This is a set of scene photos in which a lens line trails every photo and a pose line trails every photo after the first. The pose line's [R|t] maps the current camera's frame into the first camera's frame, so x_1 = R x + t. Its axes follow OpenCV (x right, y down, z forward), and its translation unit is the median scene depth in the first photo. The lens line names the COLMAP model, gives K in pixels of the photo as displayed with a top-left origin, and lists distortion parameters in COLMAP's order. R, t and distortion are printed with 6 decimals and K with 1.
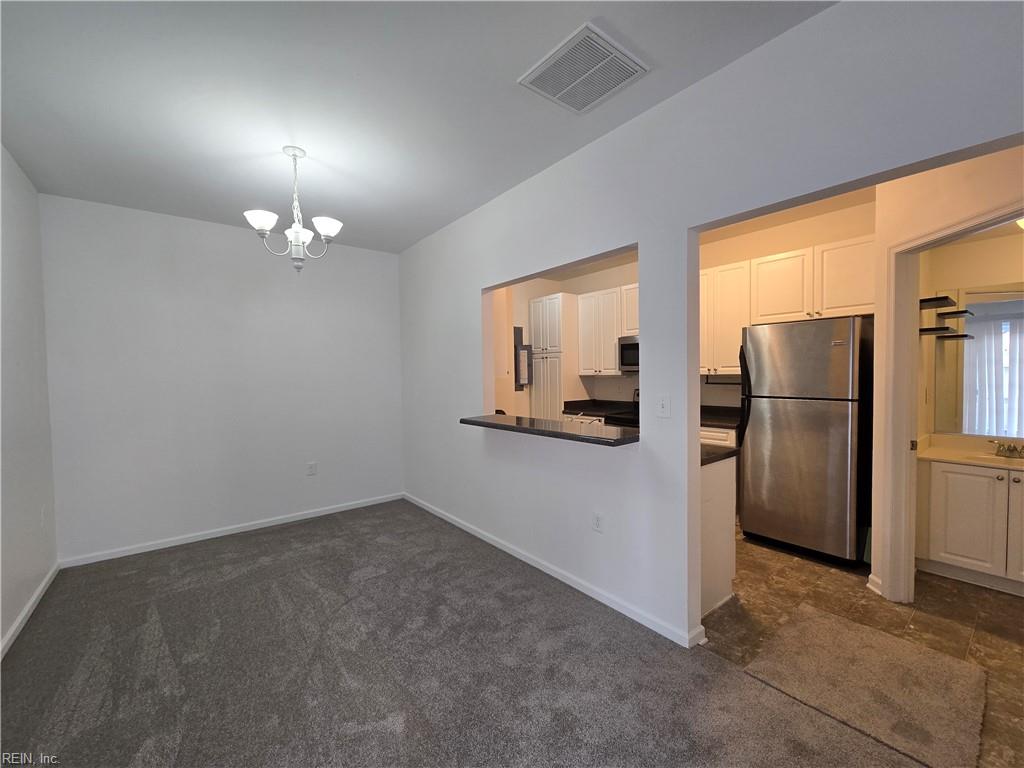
lens RADIAL K [[421.0, 0, 511.6], [0, 421.0, 384.9], [0, 0, 1]] dist [0.000400, 0.000223]
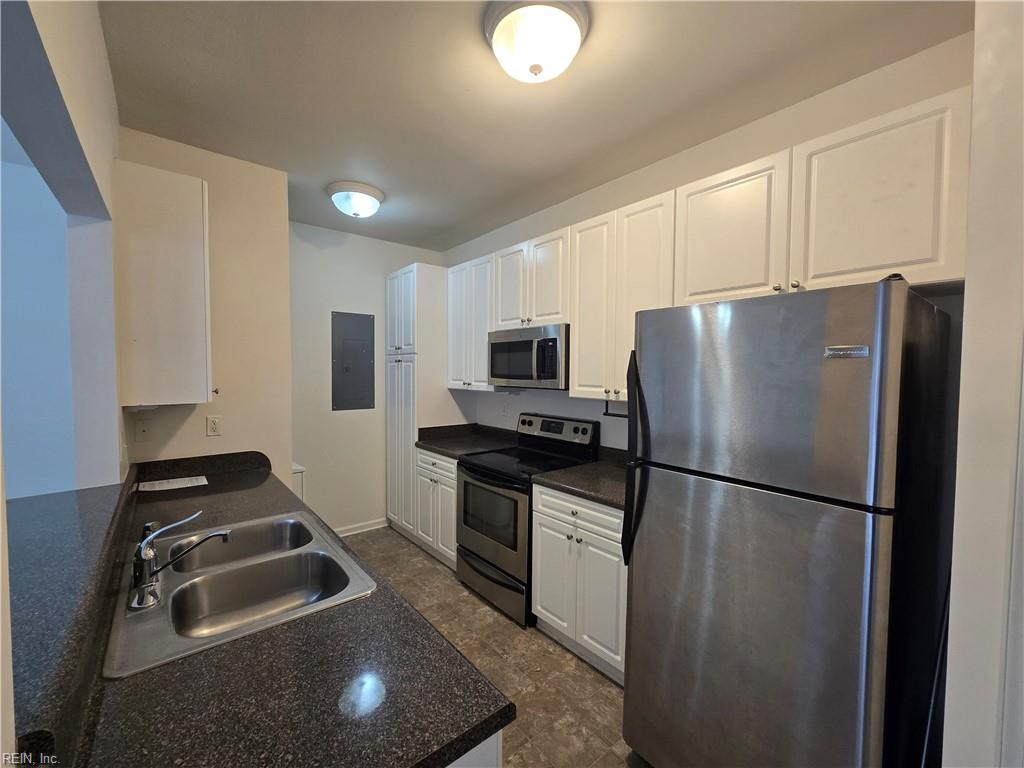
lens RADIAL K [[421.0, 0, 511.4], [0, 421.0, 385.4], [0, 0, 1]] dist [0.000400, 0.000223]
pose [[0.999642, 0.018342, 0.019476, 0.326685], [-0.018533, 0.999782, 0.009662, -0.047074], [-0.019294, -0.010020, 0.999764, 0.434153]]
